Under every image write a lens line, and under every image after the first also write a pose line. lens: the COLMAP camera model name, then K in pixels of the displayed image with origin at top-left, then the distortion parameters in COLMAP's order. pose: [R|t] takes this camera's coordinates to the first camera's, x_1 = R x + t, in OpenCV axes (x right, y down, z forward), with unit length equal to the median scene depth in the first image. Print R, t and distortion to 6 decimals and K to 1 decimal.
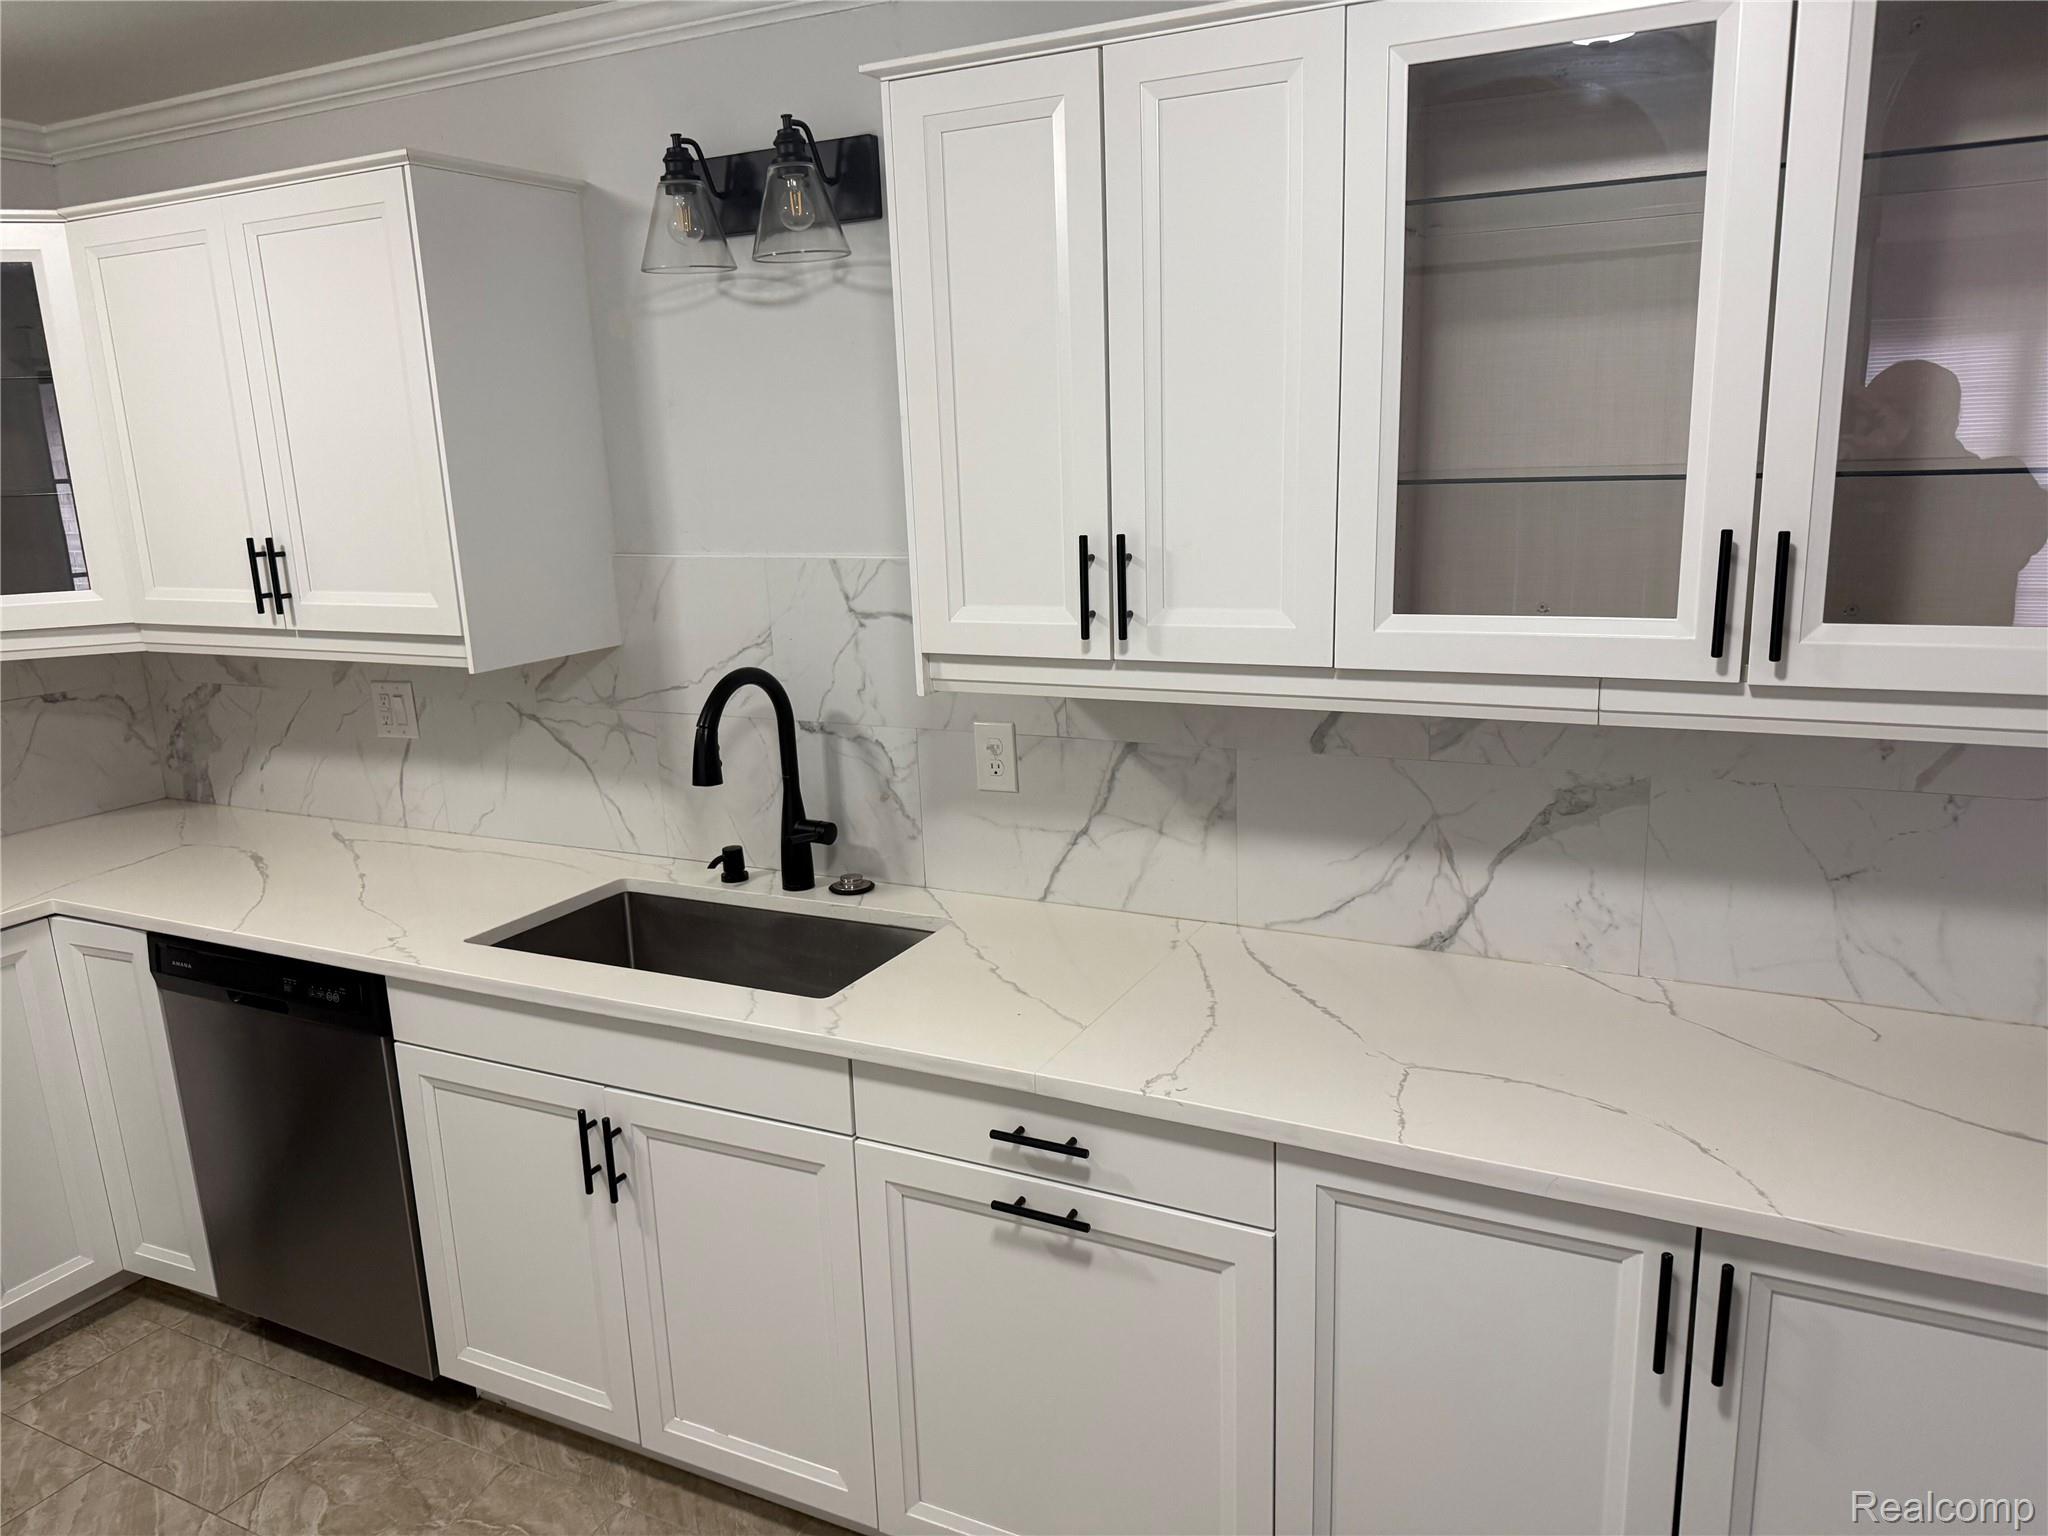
lens RADIAL K [[1456.5, 0, 1003.4], [0, 1456.5, 773.1], [0, 0, 1]] dist [0.101972, -0.128829]
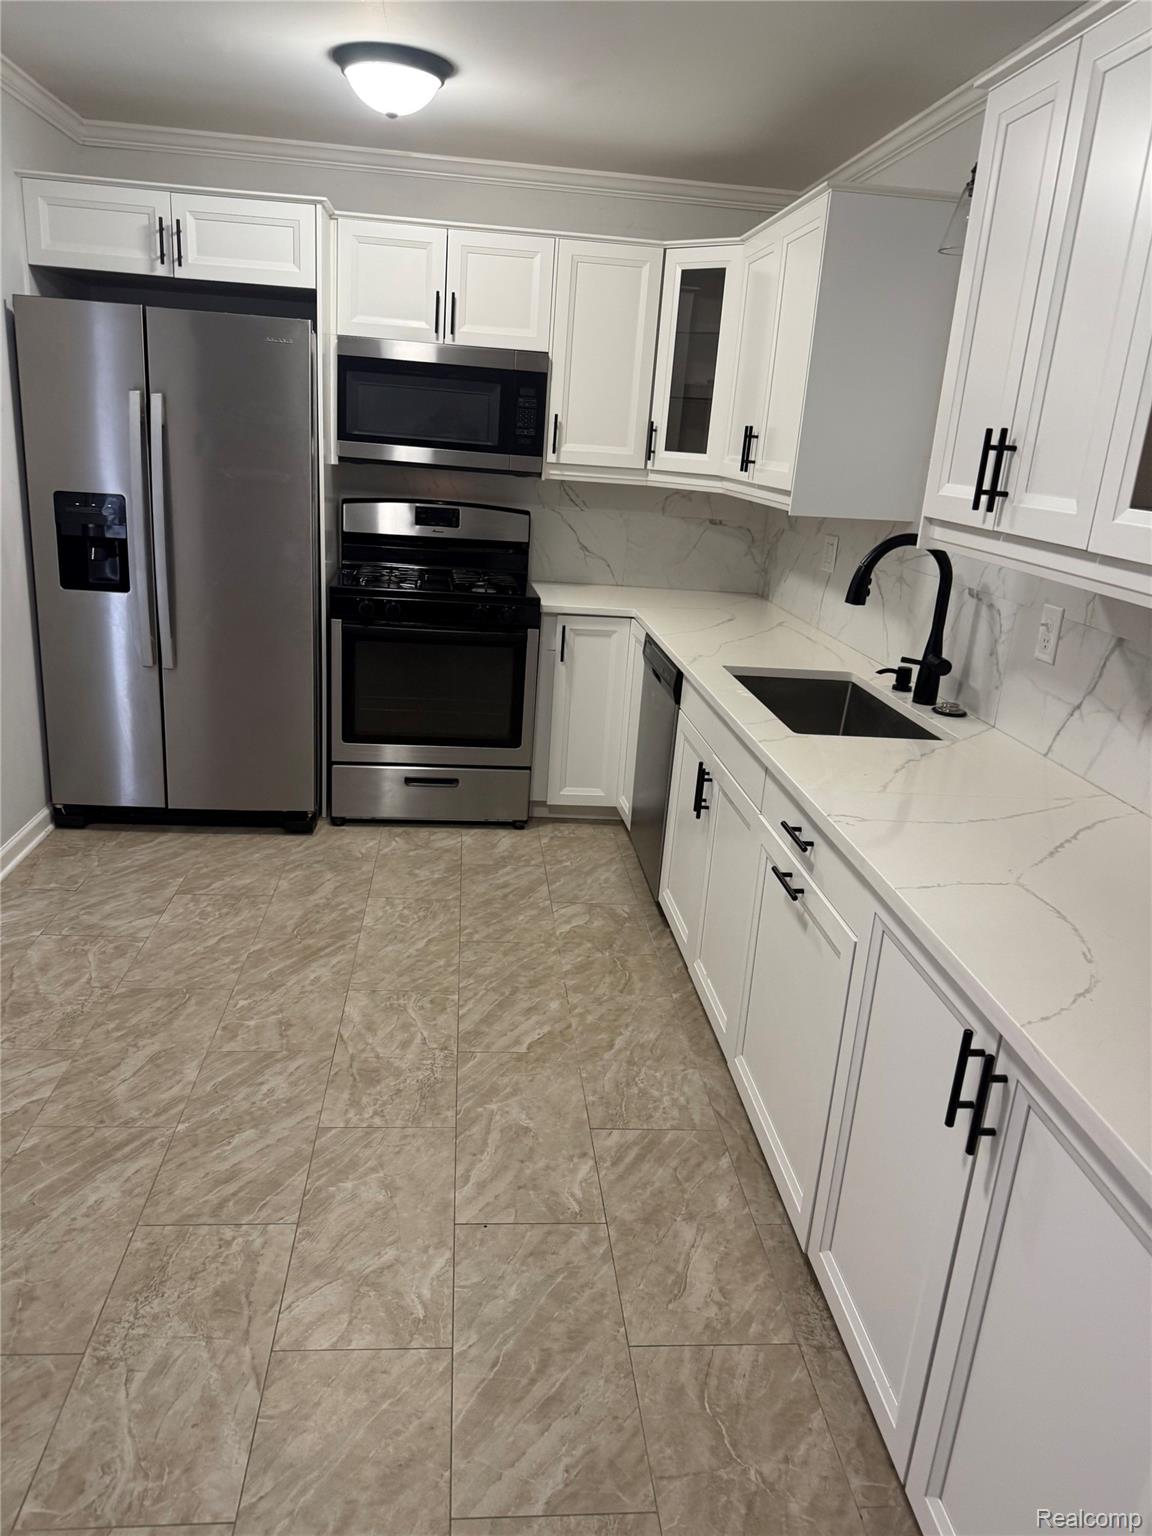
lens RADIAL K [[1066.3, 0, 554.5], [0, 1066.3, 761.0], [0, 0, 1]] dist [0.091928, -0.122711]
pose [[0.527445, 0.323444, -0.785611, 0.599400], [-0.278828, 0.939380, 0.199552, 0.027112], [0.802531, 0.113797, 0.585657, 0.136492]]
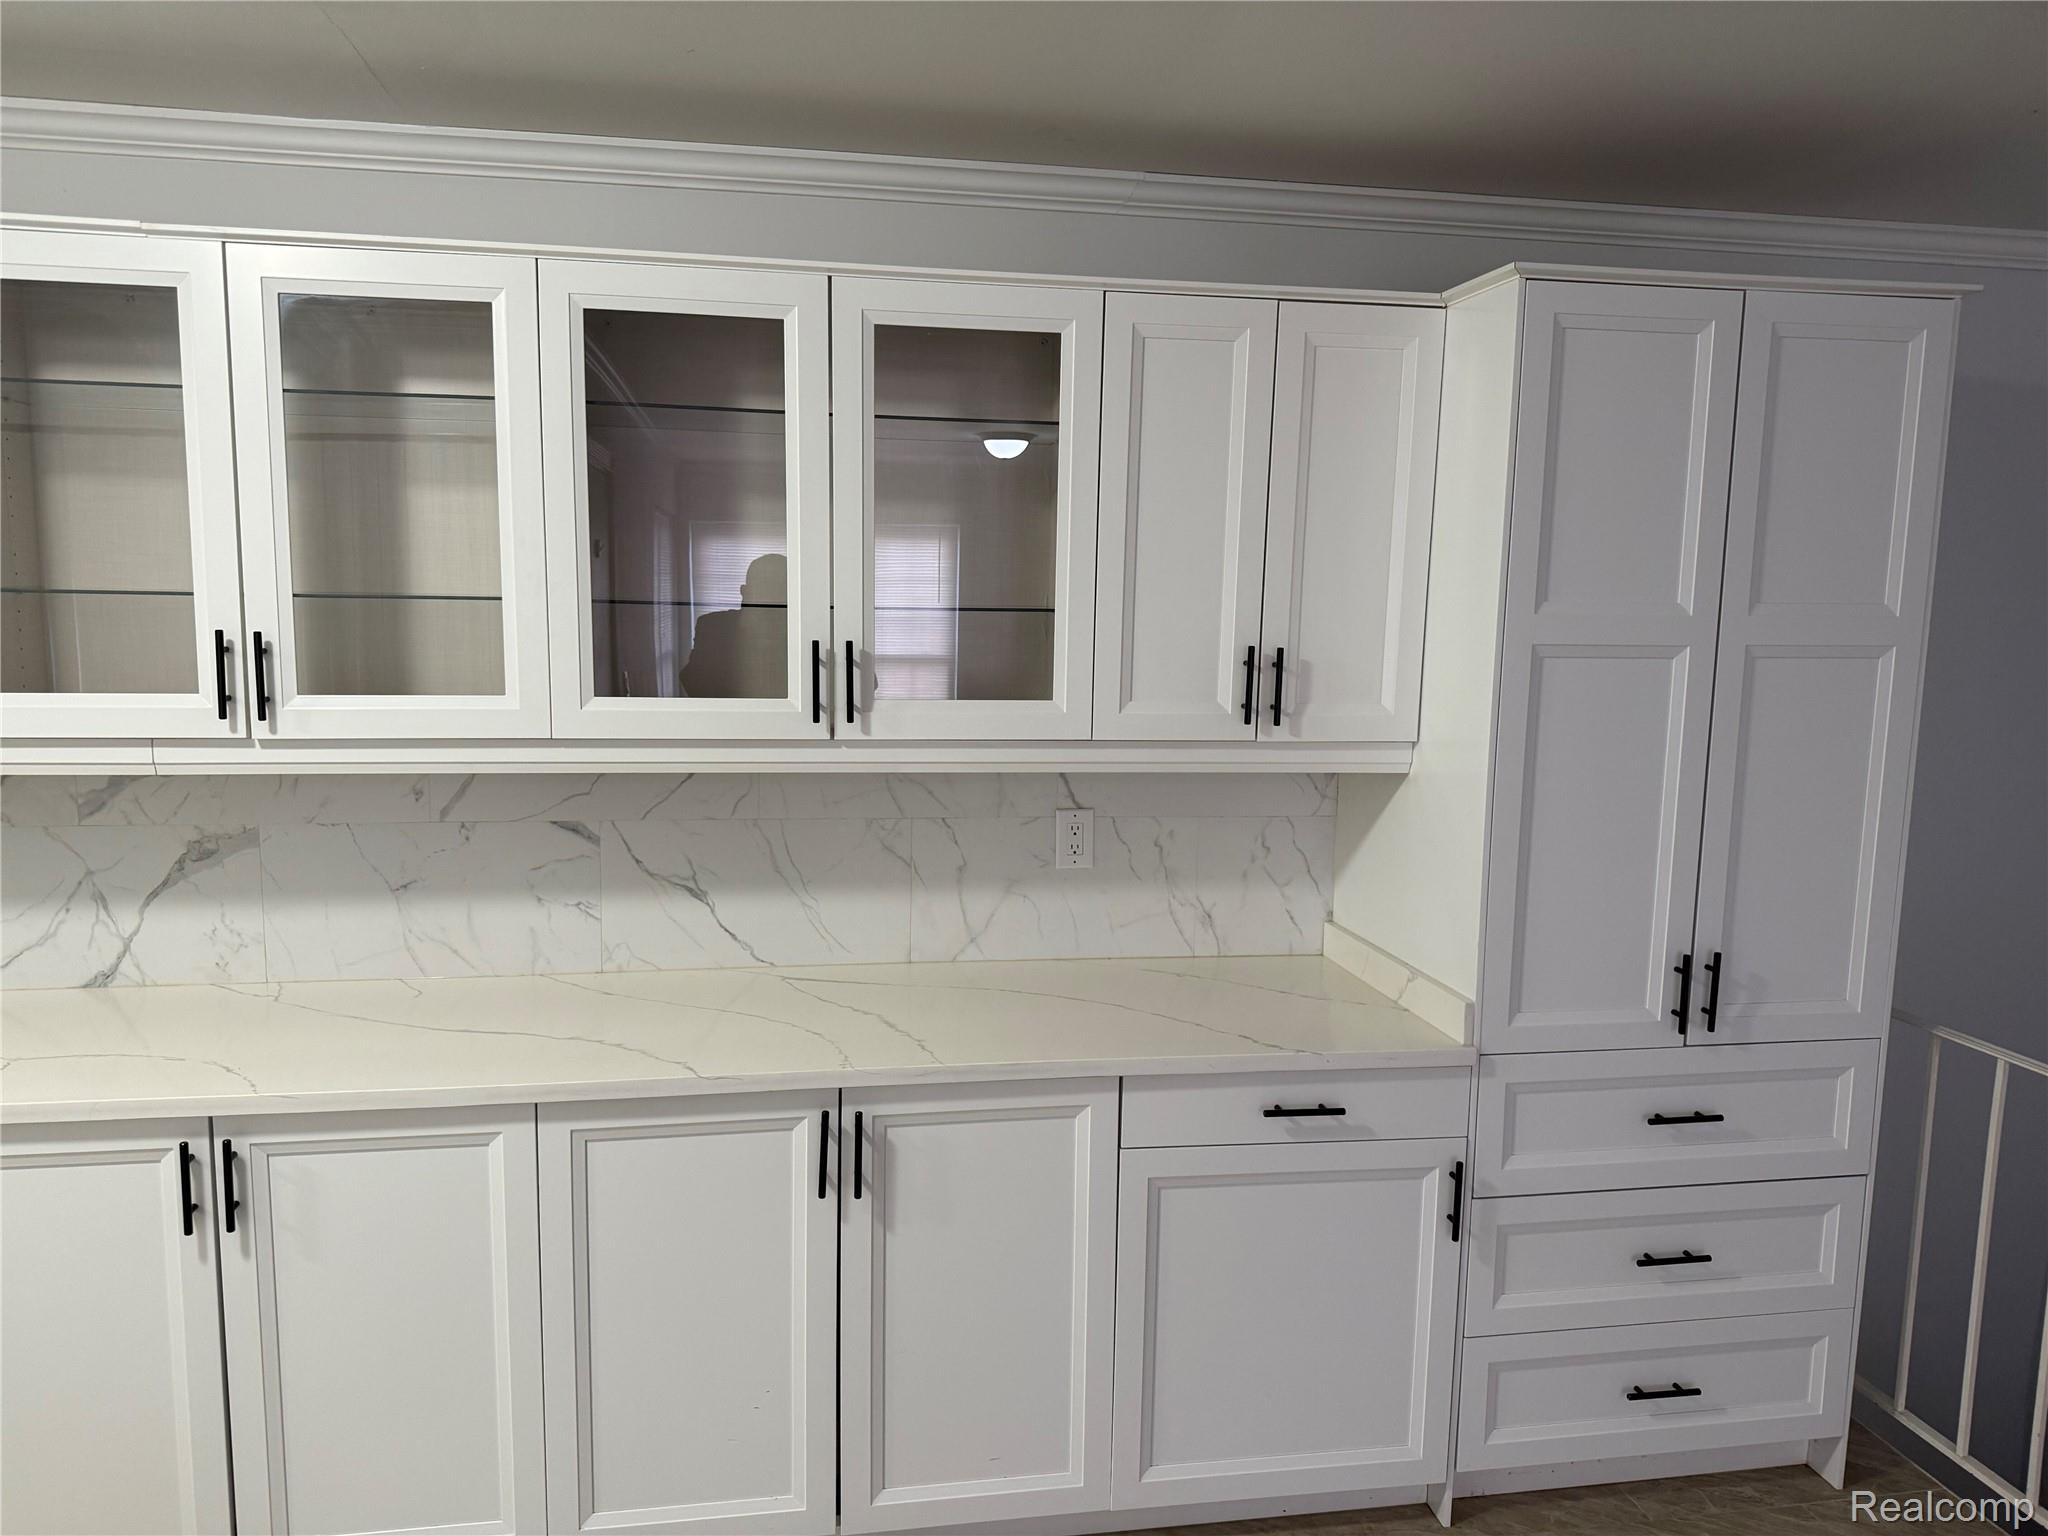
lens RADIAL K [[1456.4, 0, 1030.9], [0, 1456.4, 779.7], [0, 0, 1]] dist [0.099538, -0.136555]
pose [[0.794364, -0.026427, 0.606867, 0.167060], [0.091294, 0.992899, -0.076264, 0.112886], [-0.600543, 0.115985, 0.791136, -0.413273]]
